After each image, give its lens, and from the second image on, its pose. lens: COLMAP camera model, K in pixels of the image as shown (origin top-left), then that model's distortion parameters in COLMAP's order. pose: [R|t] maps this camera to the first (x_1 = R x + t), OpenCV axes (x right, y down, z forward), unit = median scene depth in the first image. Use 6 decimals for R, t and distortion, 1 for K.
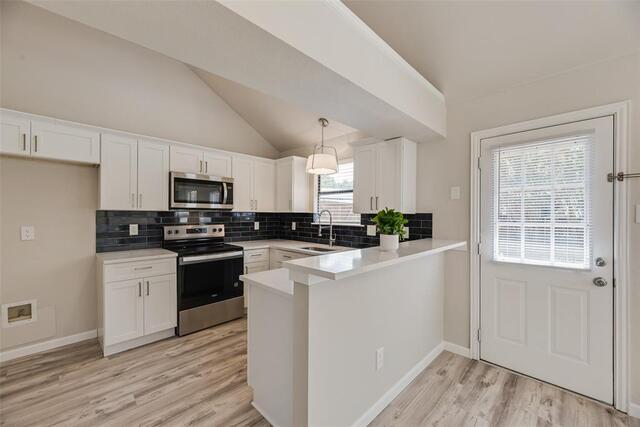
lens RADIAL K [[257.4, 0, 324.2], [0, 257.4, 214.8], [0, 0, 1]] dist [0.001155, -0.000181]
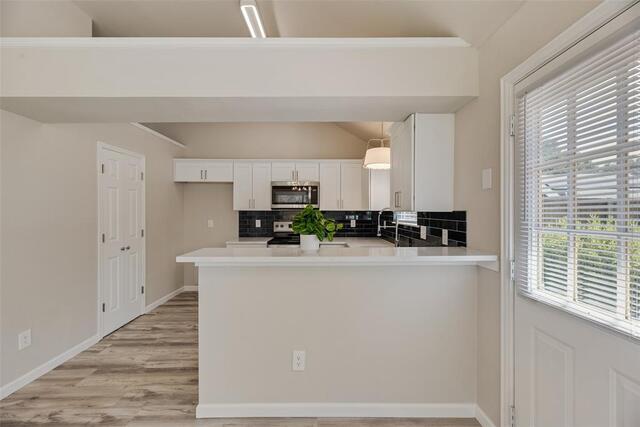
lens RADIAL K [[257.4, 0, 320.6], [0, 257.4, 210.3], [0, 0, 1]] dist [0.001155, -0.000181]
pose [[0.707134, -0.010367, -0.707003, 0.595722], [0.002822, 0.999926, -0.011840, 0.000564], [0.707074, 0.006377, 0.707111, 0.227265]]
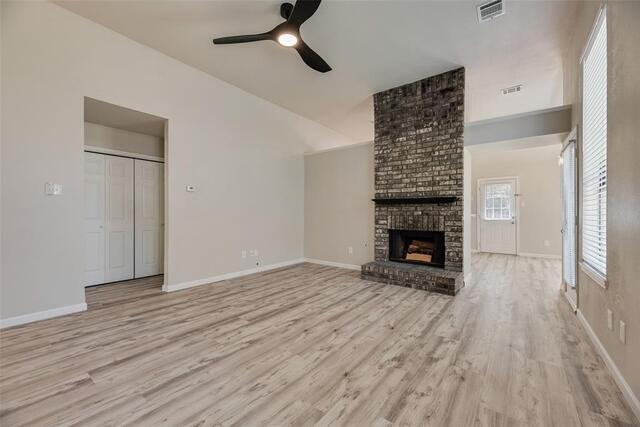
lens RADIAL K [[257.4, 0, 318.5], [0, 257.4, 214.0], [0, 0, 1]] dist [0.001155, -0.000181]
pose [[0.988898, 0.000014, 0.148599, -1.515807], [-0.000293, 0.999998, 0.001856, 0.082139], [-0.148598, -0.001879, 0.988896, -1.513875]]
